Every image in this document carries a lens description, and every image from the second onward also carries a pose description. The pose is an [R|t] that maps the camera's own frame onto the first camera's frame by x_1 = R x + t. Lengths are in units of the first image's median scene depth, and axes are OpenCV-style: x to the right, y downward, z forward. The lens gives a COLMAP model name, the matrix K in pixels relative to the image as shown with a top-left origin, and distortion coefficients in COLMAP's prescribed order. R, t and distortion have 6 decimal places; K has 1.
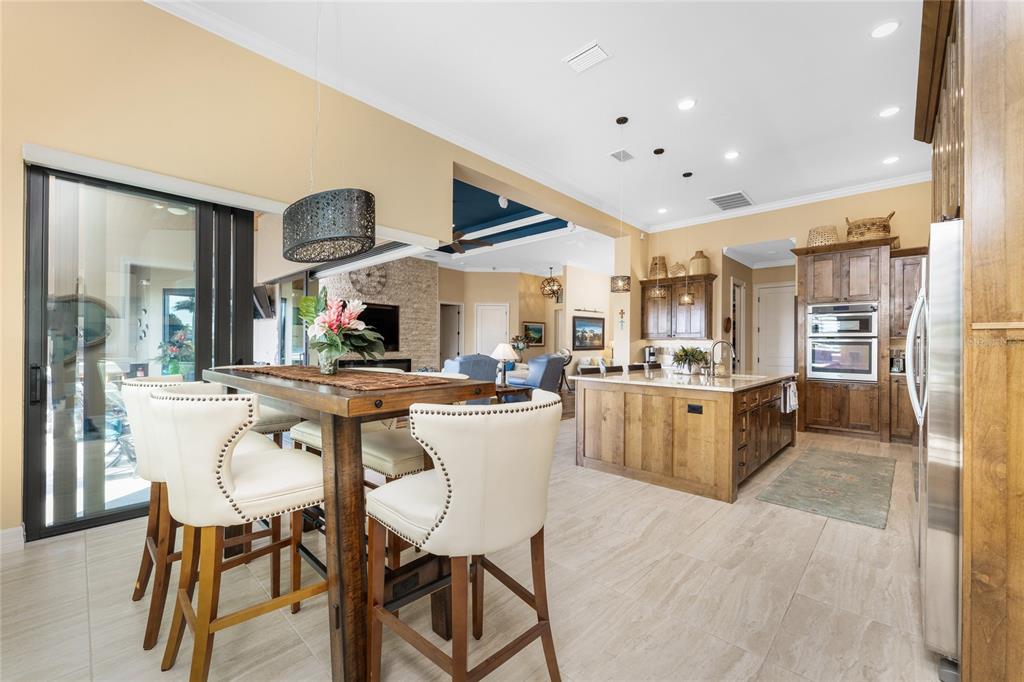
lens RADIAL K [[414.4, 0, 511.3], [0, 414.4, 342.8], [0, 0, 1]] dist [0.000764, 0.000639]
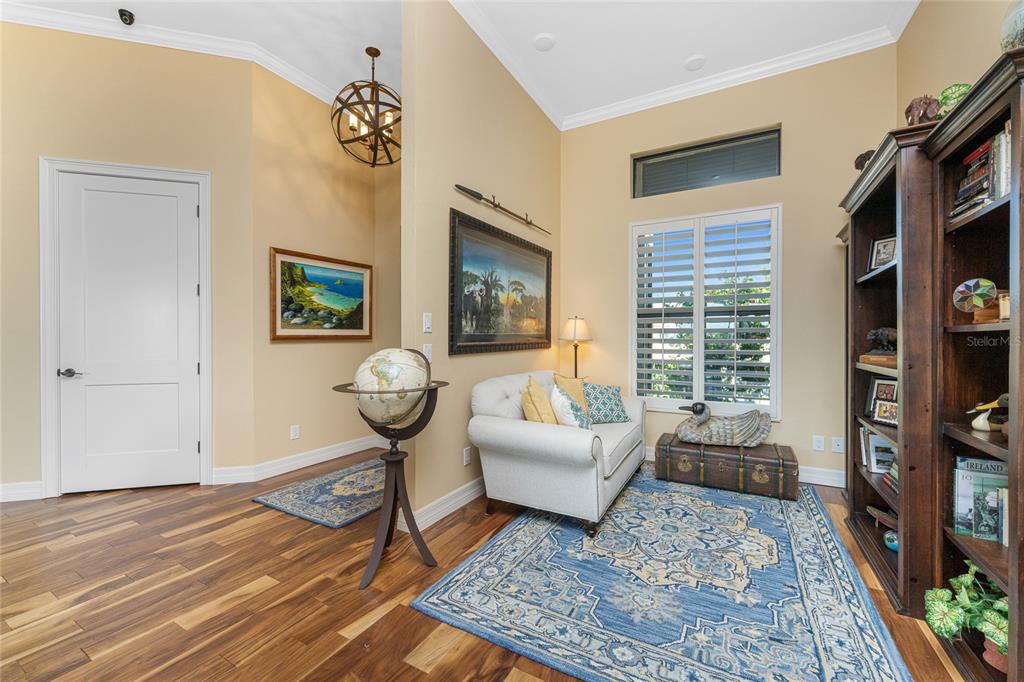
lens RADIAL K [[414.4, 0, 509.2], [0, 414.4, 337.8], [0, 0, 1]] dist [0.000764, 0.000639]
pose [[0.969269, -0.001491, 0.245997, 0.117489], [-0.000332, 0.999973, 0.007370, 0.006801], [-0.246002, -0.007225, 0.969242, 0.724788]]
